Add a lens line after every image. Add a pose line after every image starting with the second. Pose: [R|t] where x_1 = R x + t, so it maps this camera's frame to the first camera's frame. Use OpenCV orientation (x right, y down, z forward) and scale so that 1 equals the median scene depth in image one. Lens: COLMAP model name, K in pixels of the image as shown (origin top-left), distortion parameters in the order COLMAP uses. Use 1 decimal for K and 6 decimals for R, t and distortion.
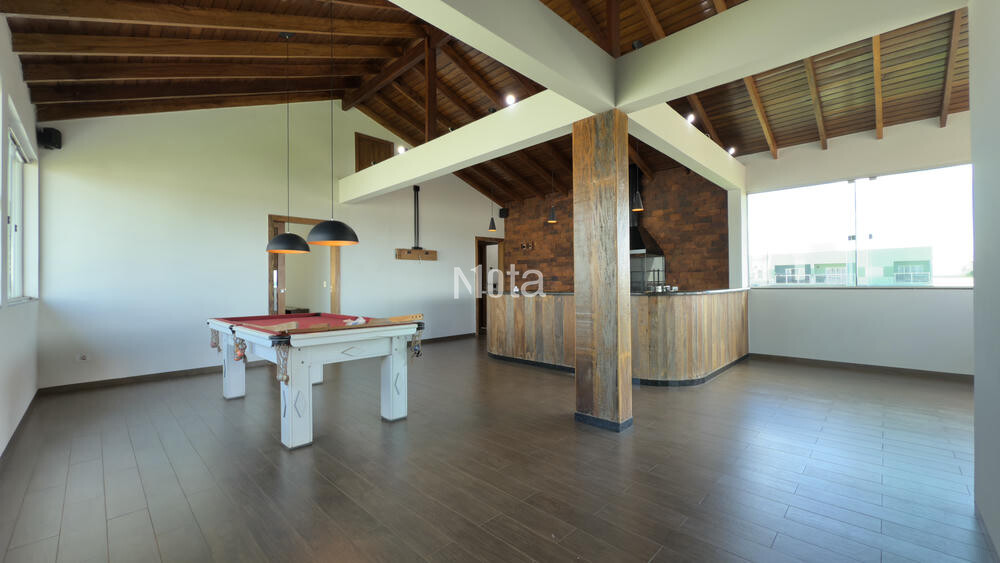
lens RADIAL K [[396.5, 0, 500.1], [0, 396.5, 281.6], [0, 0, 1]] dist [0.002551, 0.000050]
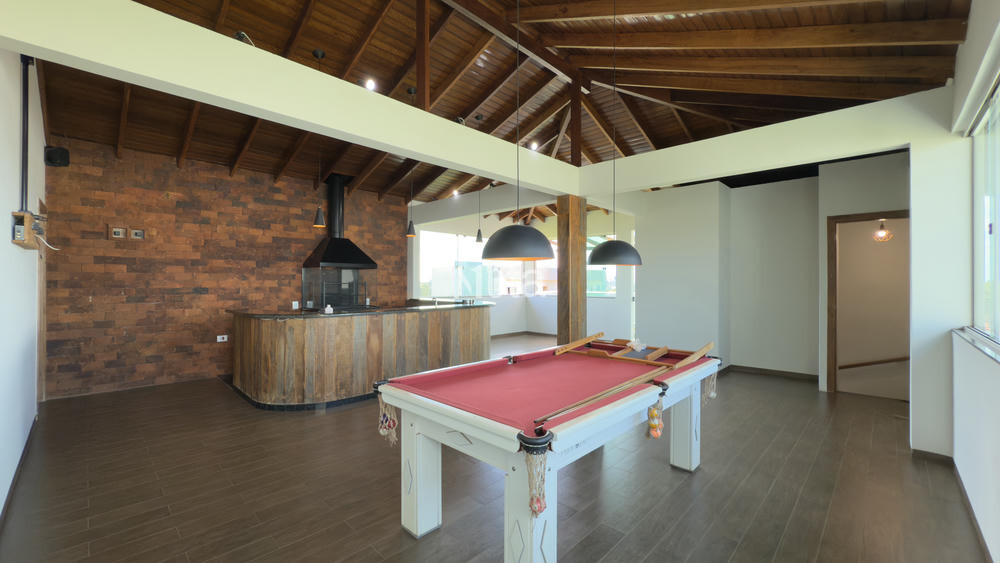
lens RADIAL K [[396.5, 0, 500.2], [0, 396.5, 282.4], [0, 0, 1]] dist [0.002551, 0.000050]
pose [[-0.002046, 0.009020, 0.999957, -0.664956], [-0.007015, 0.999935, -0.009034, -0.024244], [-0.999973, -0.007033, -0.001983, 0.633632]]
